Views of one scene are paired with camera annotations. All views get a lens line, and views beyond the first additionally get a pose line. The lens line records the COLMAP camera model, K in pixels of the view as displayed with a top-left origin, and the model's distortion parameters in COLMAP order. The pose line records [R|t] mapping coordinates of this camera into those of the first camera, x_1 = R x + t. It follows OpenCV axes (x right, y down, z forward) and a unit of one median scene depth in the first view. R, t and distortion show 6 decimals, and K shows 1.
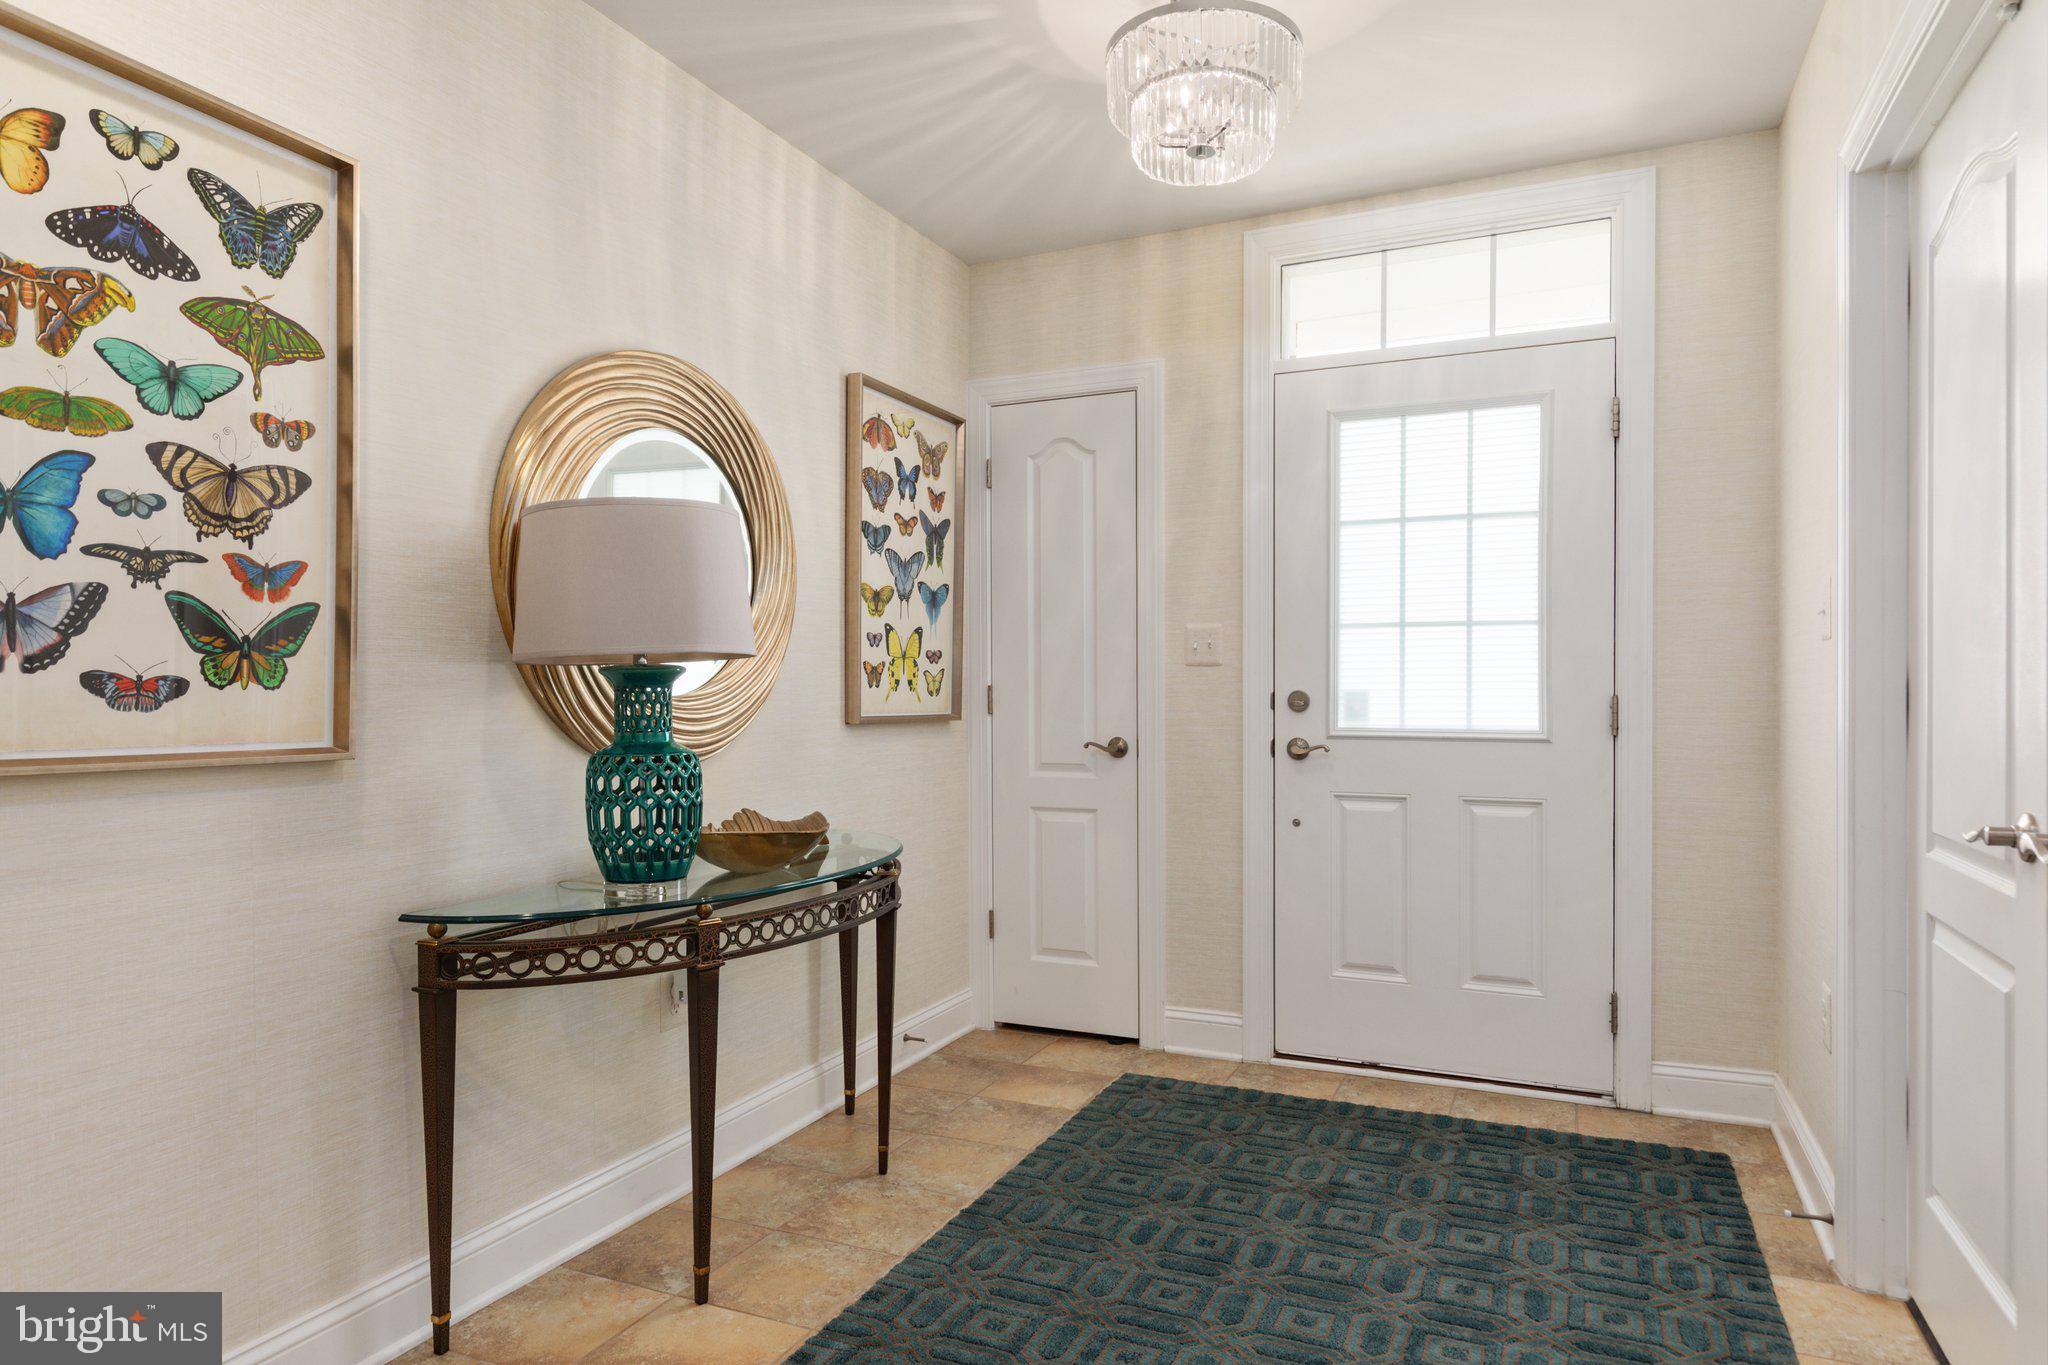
lens RADIAL K [[1202.5, 0, 1021.1], [0, 1202.5, 643.8], [0, 0, 1]] dist [-0.000153, -0.000563]
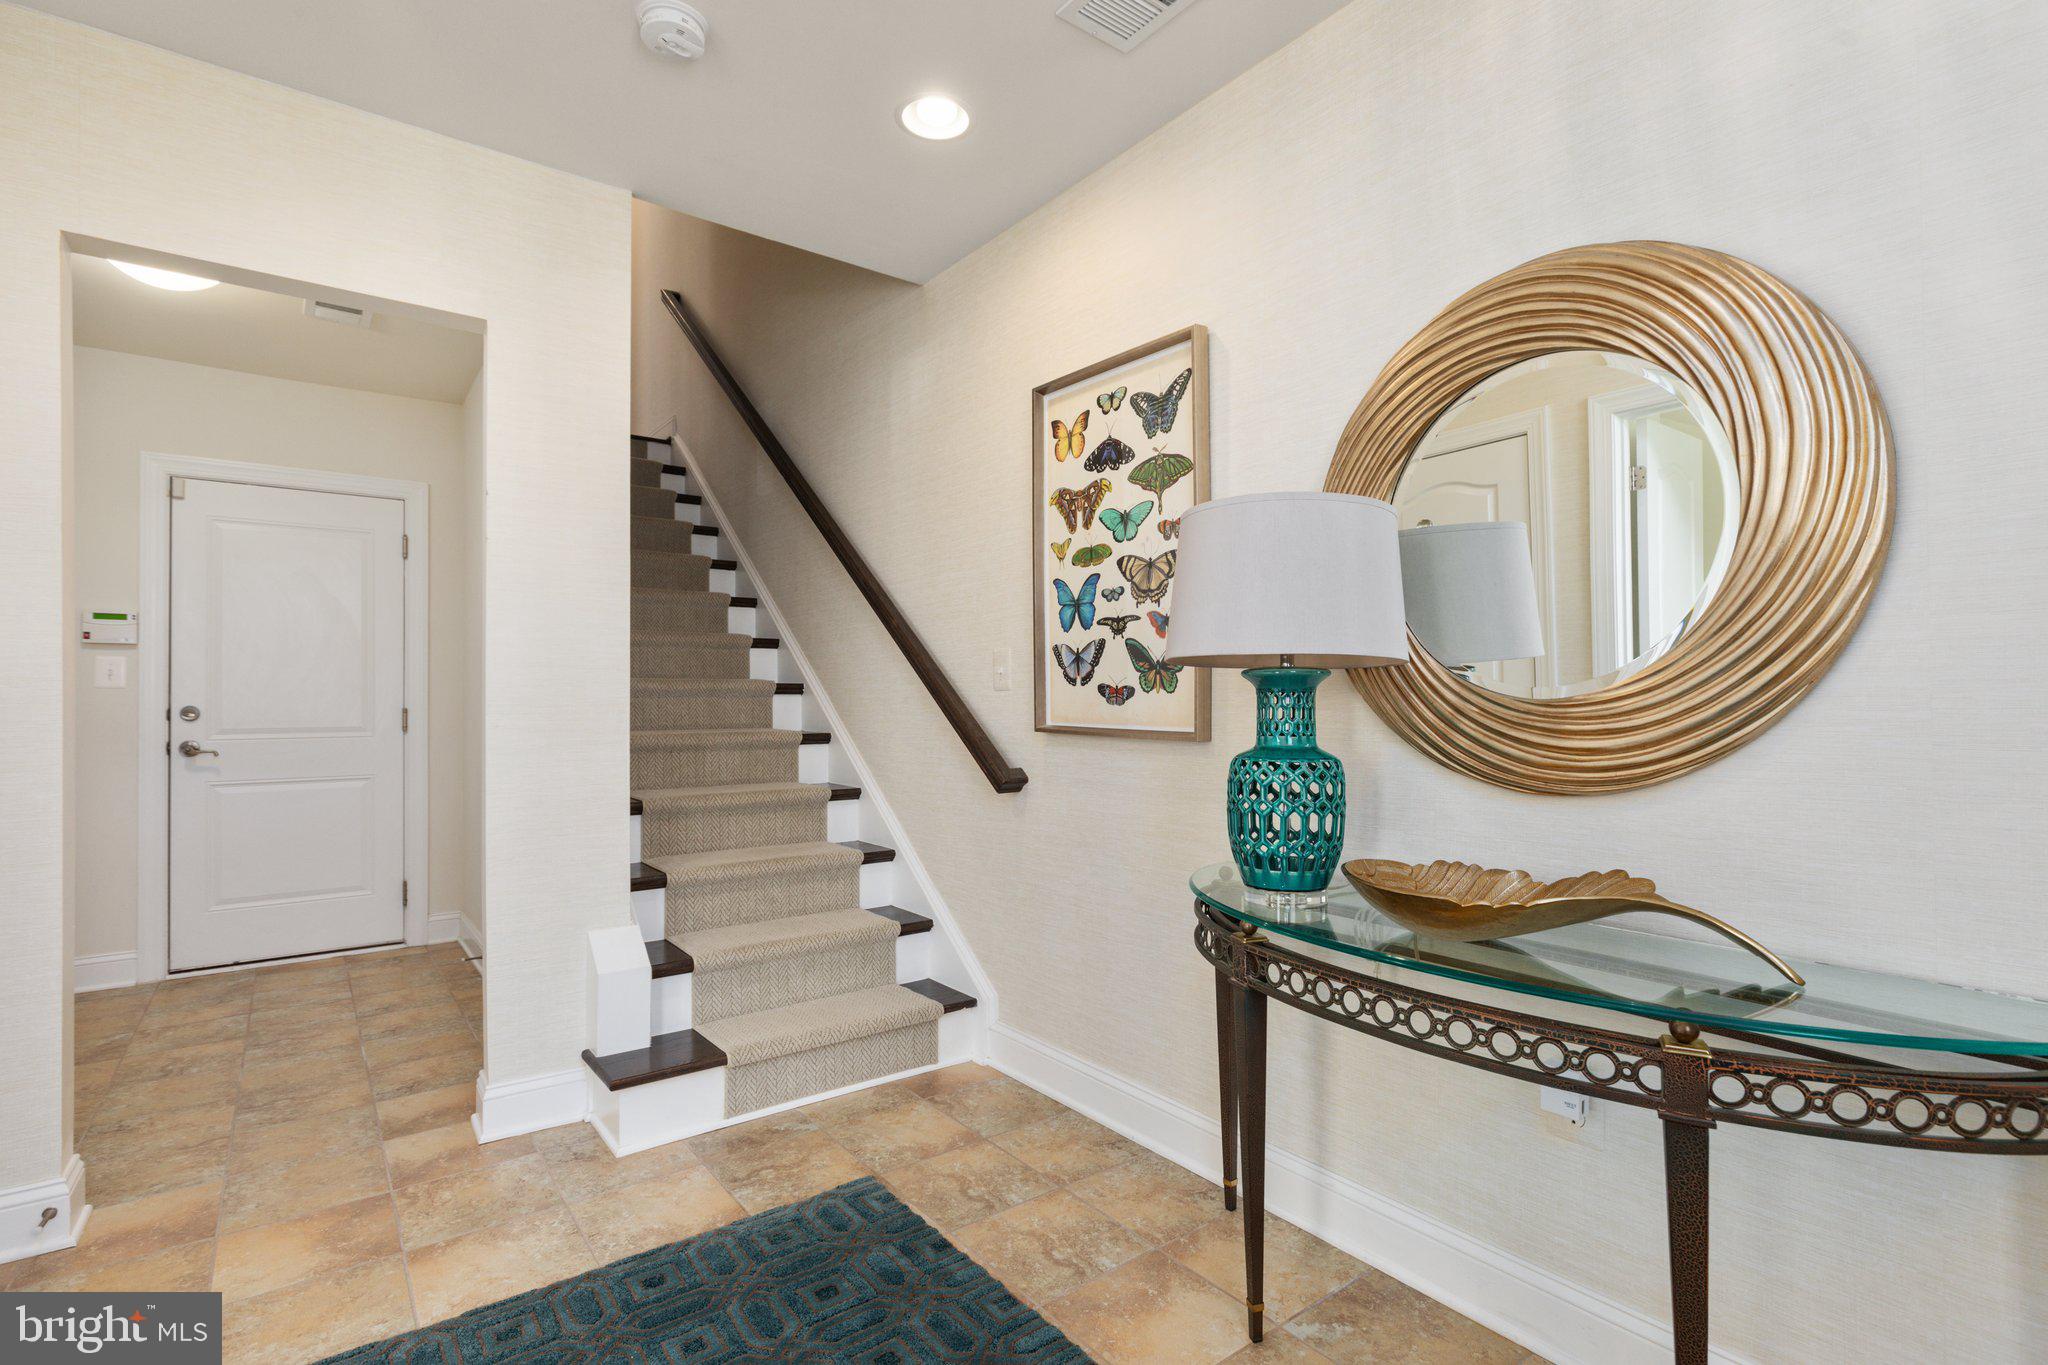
lens RADIAL K [[971.2, 0, 1018.8], [0, 971.2, 668.6], [0, 0, 1]] dist [0.015339, 0.000155]
pose [[-0.479700, -0.023245, -0.877125, 0.630450], [0.035431, 0.998321, -0.045834, 0.061043], [0.876717, -0.053064, -0.478071, 1.529085]]
